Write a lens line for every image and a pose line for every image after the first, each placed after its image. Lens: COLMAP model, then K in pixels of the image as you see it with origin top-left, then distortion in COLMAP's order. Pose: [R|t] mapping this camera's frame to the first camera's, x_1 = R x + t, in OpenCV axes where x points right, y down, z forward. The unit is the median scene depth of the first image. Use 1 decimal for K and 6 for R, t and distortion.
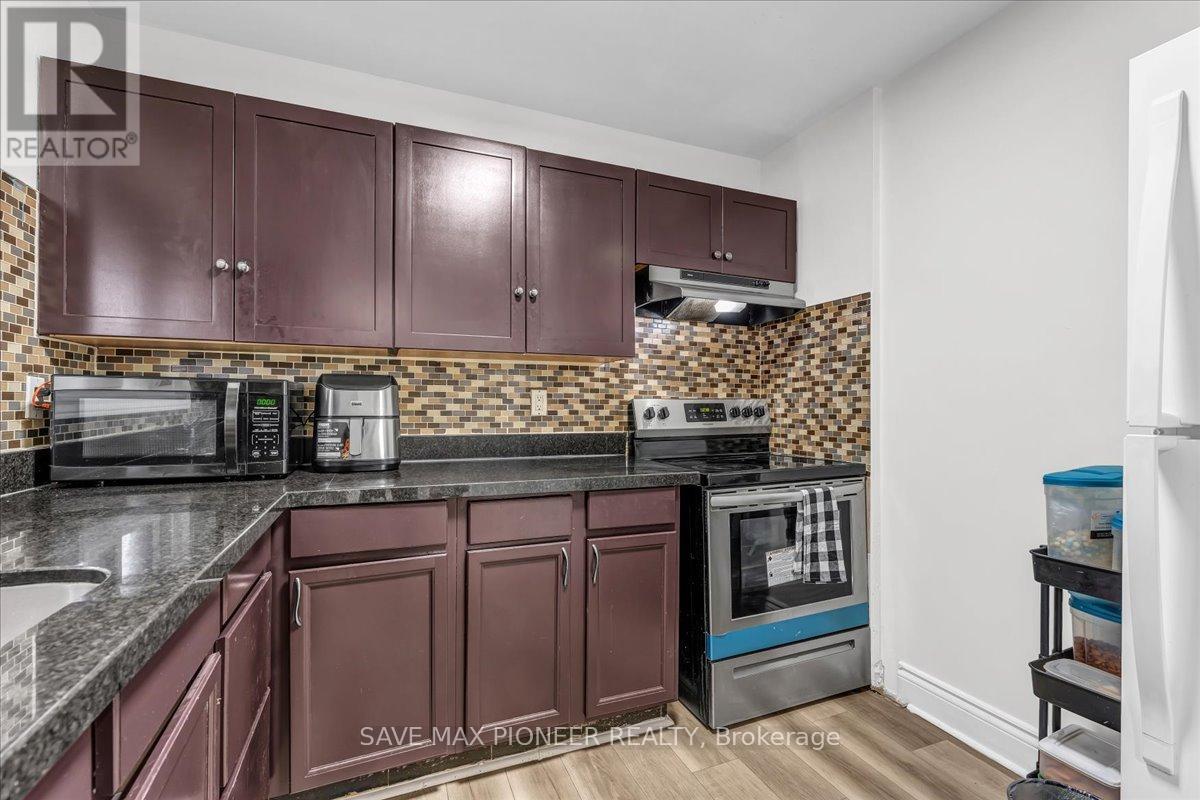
lens RADIAL K [[528.7, 0, 608.6], [0, 528.7, 404.8], [0, 0, 1]] dist [-0.007034, -0.000307]
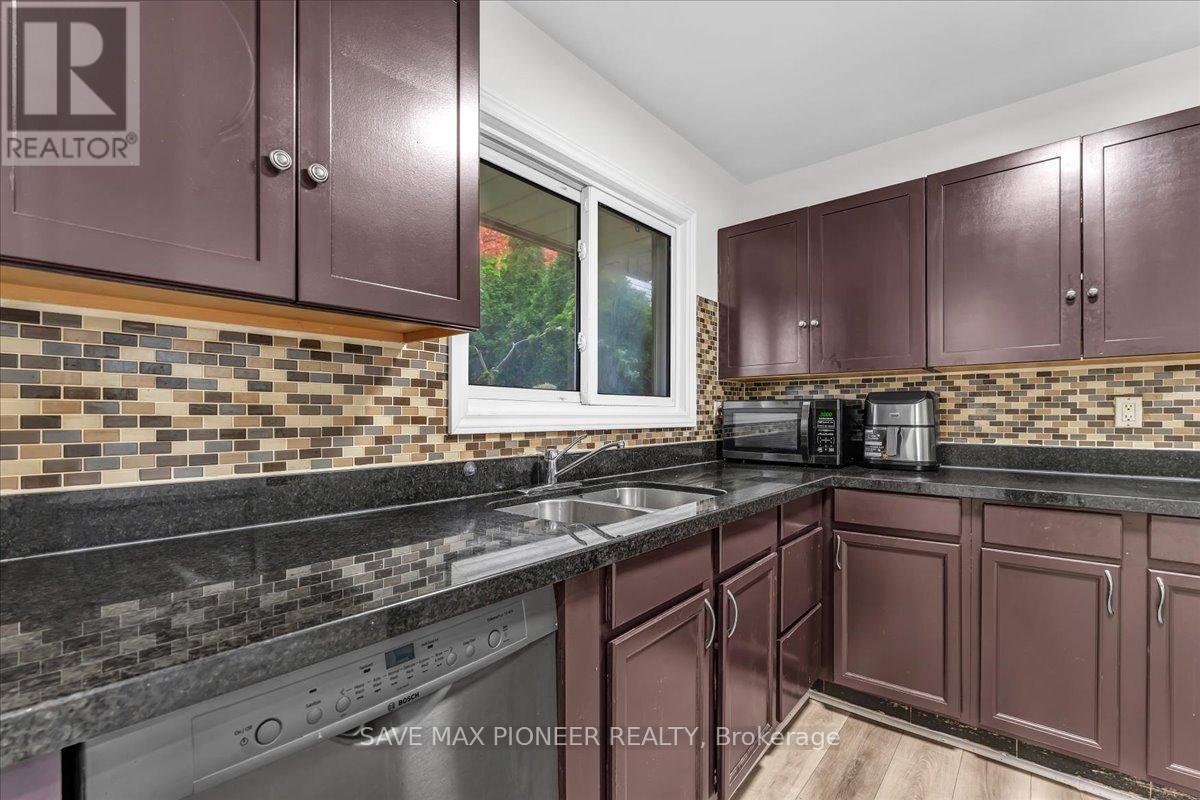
lens RADIAL K [[528.7, 0, 608.6], [0, 528.7, 404.8], [0, 0, 1]] dist [-0.007034, -0.000307]
pose [[0.476200, -0.023088, -0.879034, 0.284312], [0.005395, 0.999713, -0.023334, -0.000934], [0.879320, 0.006369, 0.476188, -0.181726]]
